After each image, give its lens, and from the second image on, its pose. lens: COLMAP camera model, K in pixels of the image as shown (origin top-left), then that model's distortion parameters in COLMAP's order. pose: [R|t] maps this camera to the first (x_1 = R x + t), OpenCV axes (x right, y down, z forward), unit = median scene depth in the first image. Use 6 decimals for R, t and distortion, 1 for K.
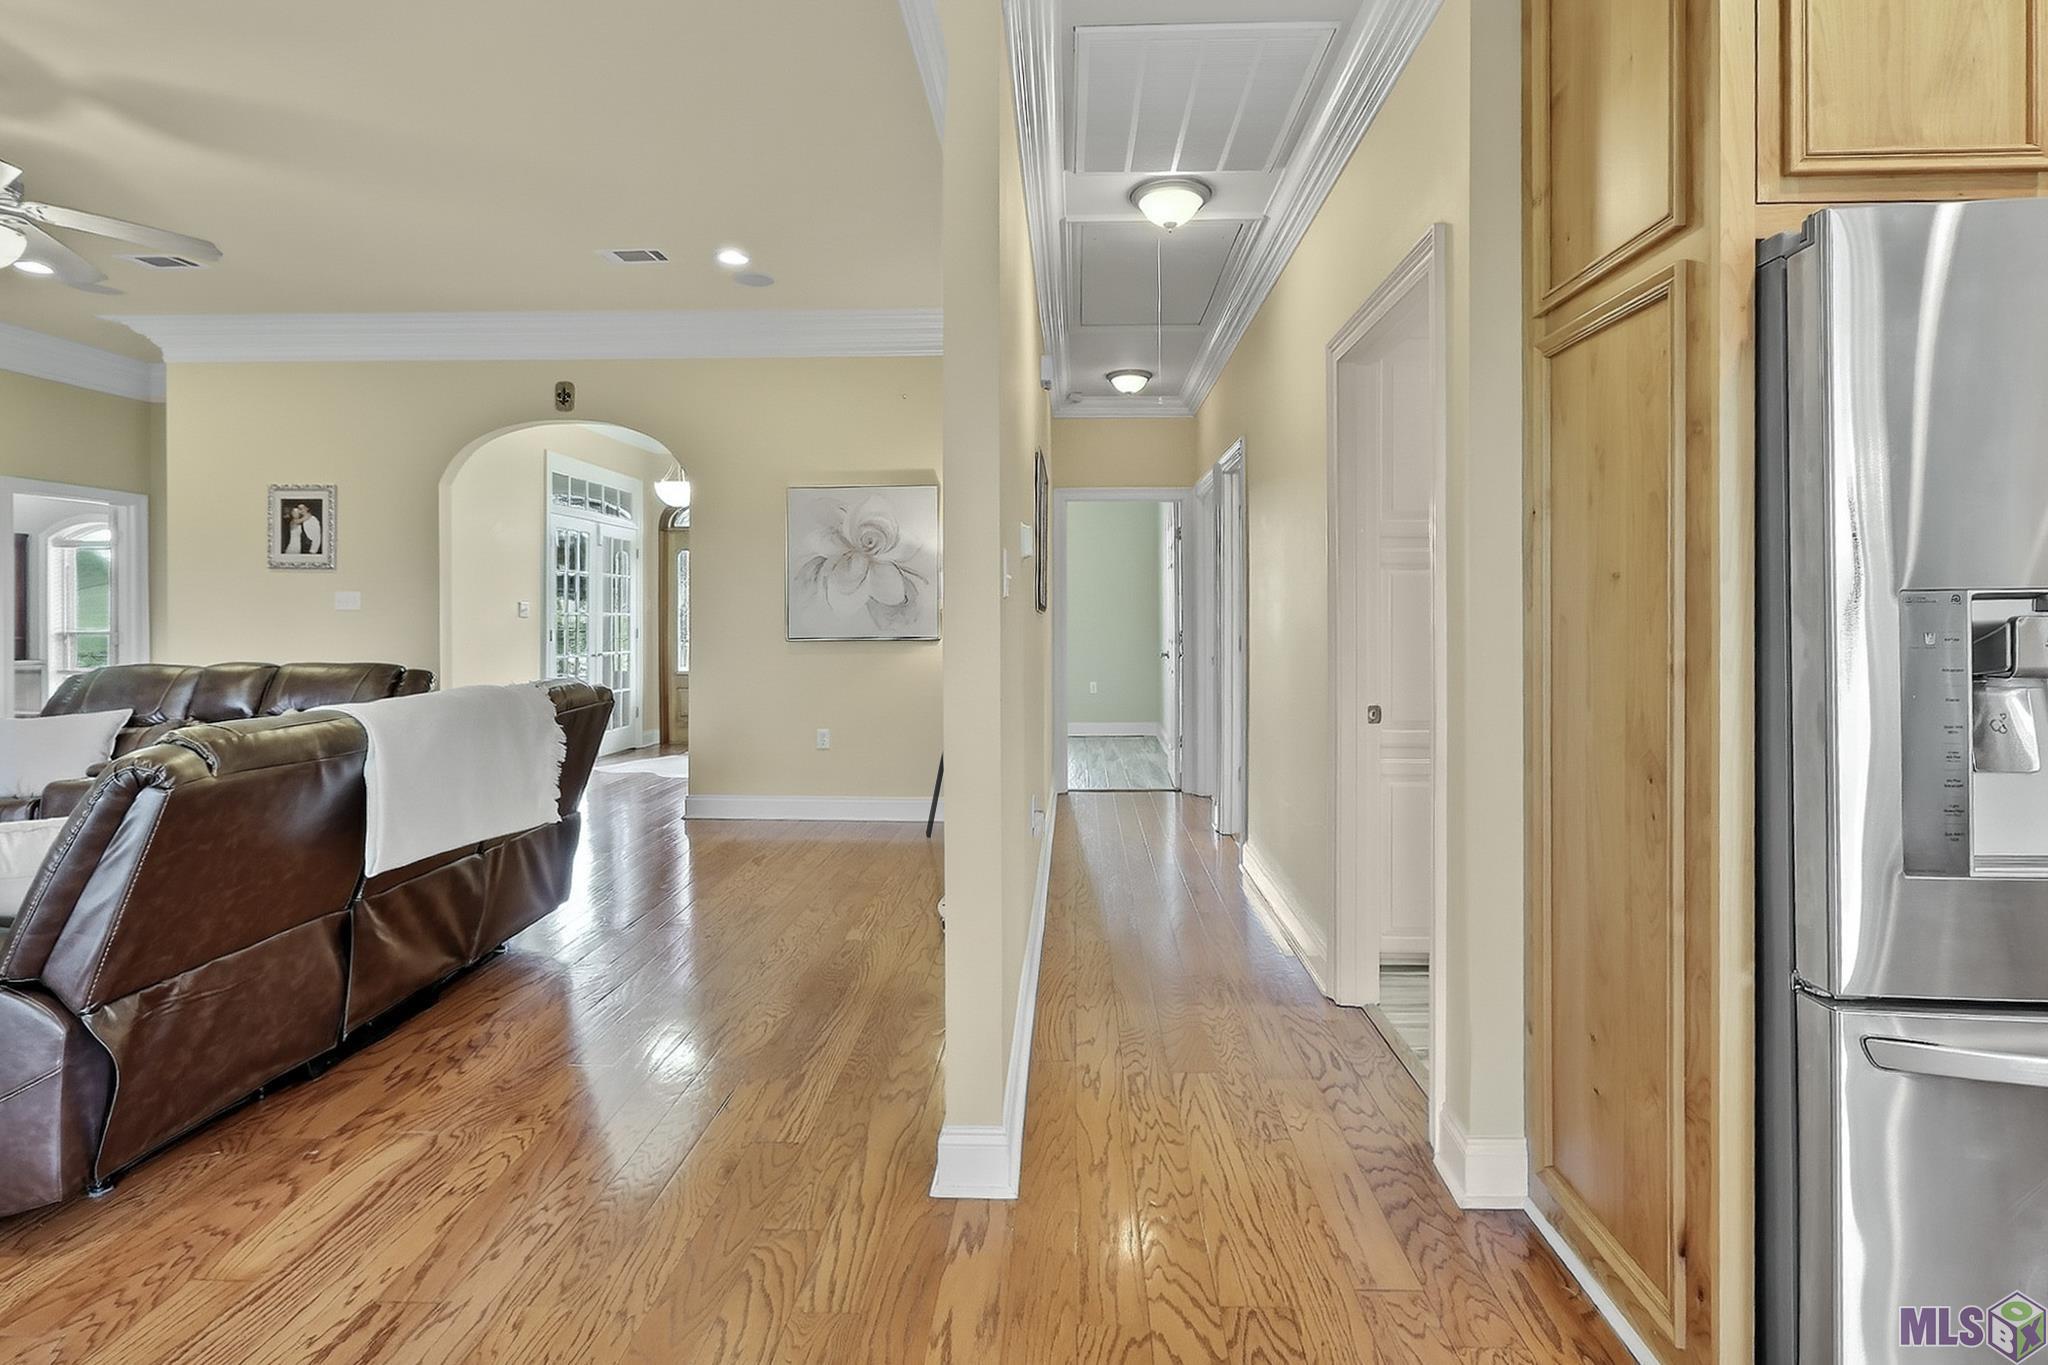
lens RADIAL K [[977.8, 0, 1024.1], [0, 977.8, 684.0], [0, 0, 1]] dist [0.000570, 0.000015]
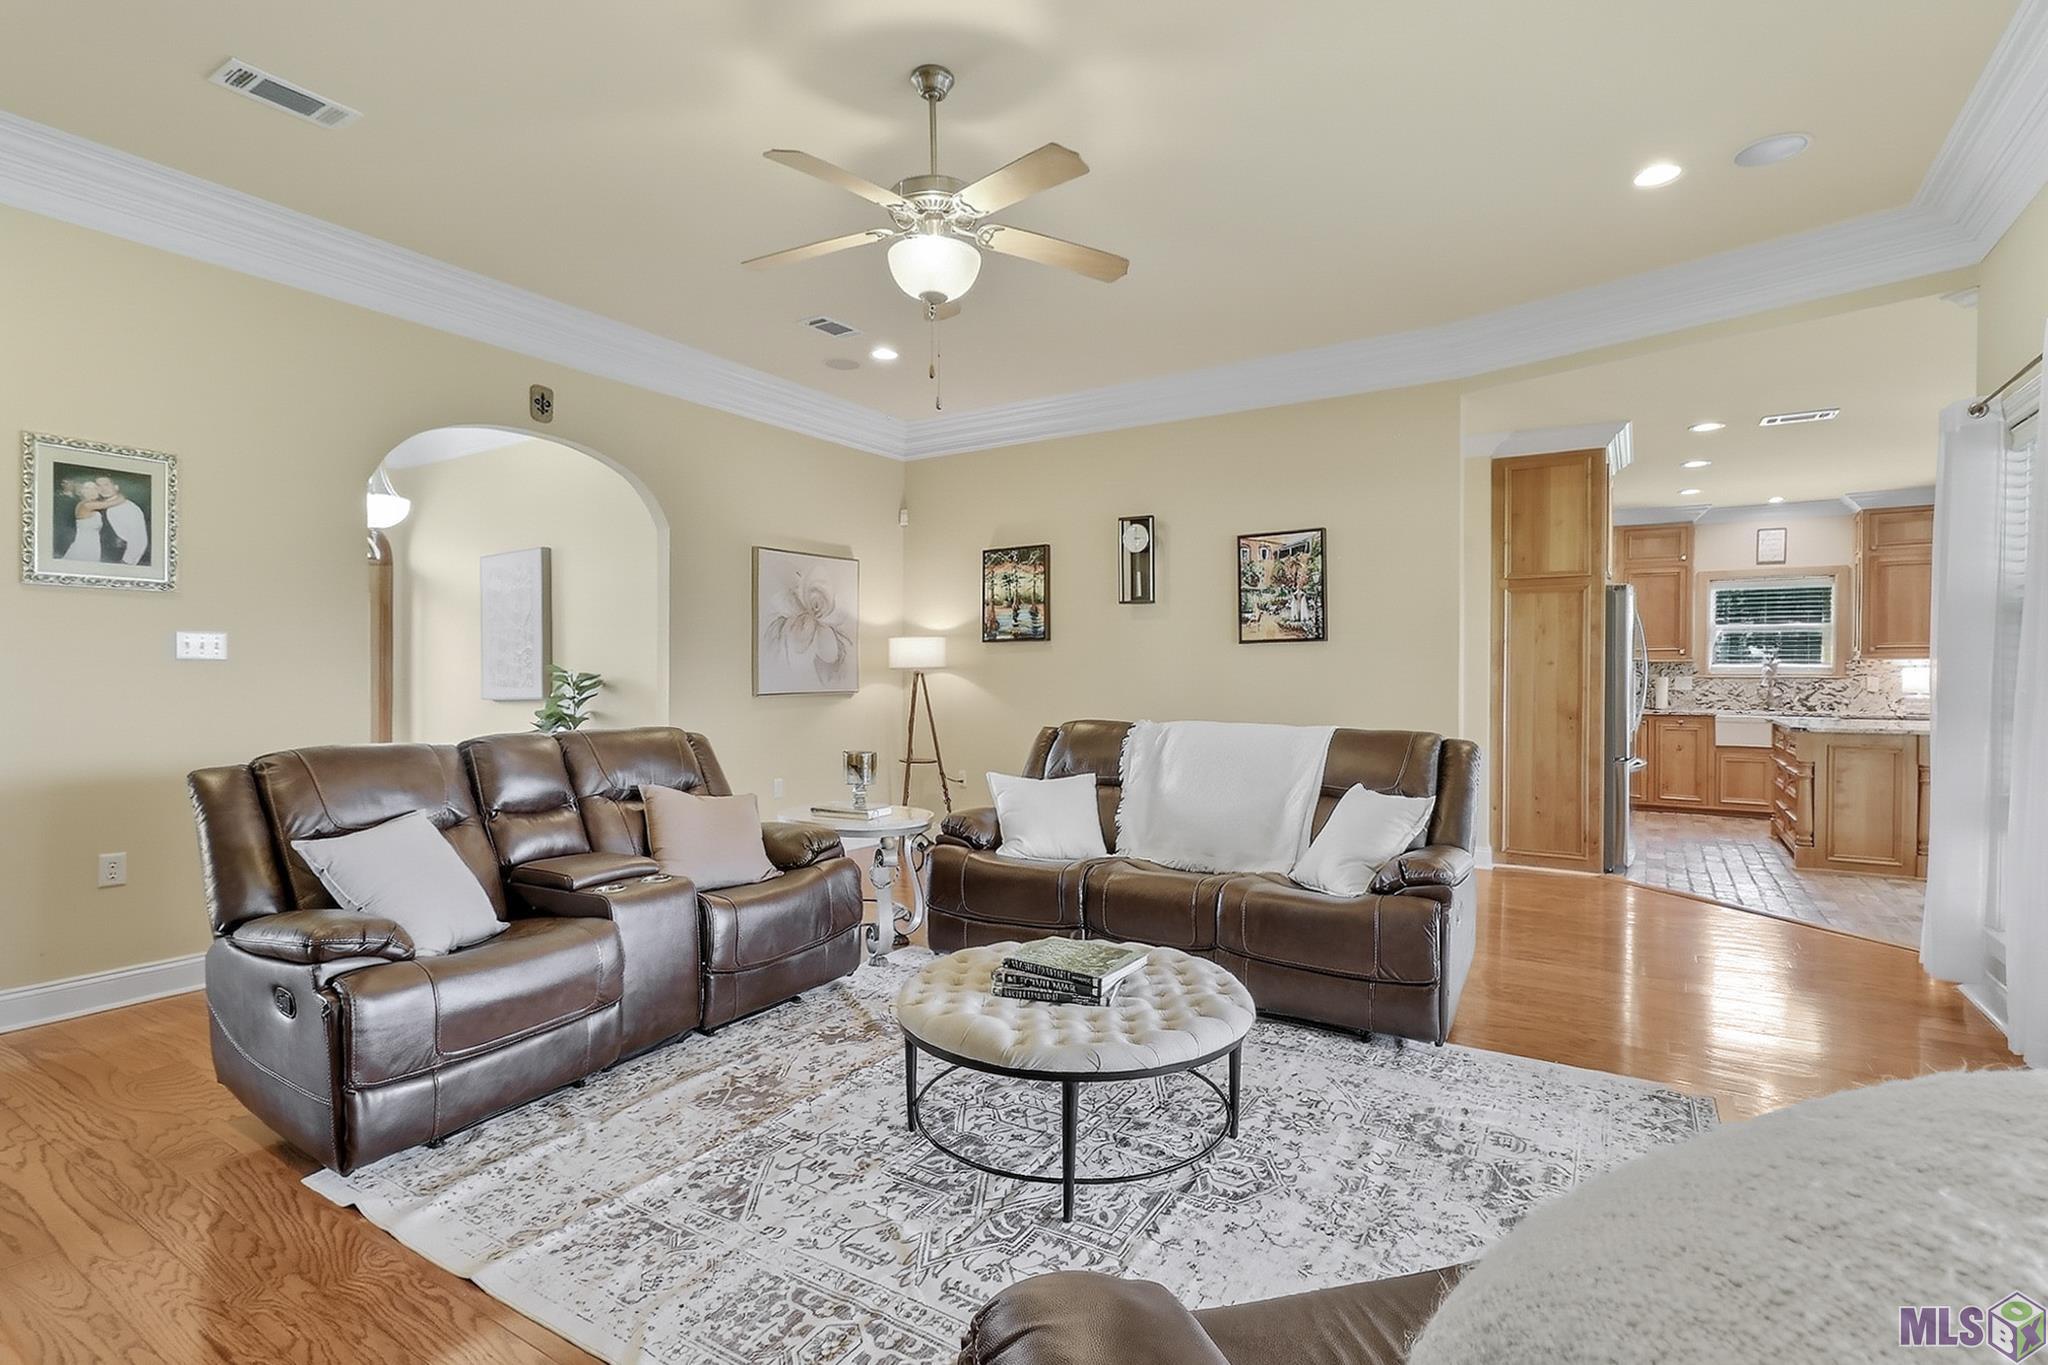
lens RADIAL K [[977.8, 0, 1023.3], [0, 977.8, 680.1], [0, 0, 1]] dist [0.000570, 0.000015]
pose [[0.506010, -0.005960, 0.862507, -0.966847], [-0.003887, 0.999950, 0.009190, -0.070223], [-0.862519, -0.008002, 0.505961, 0.230023]]
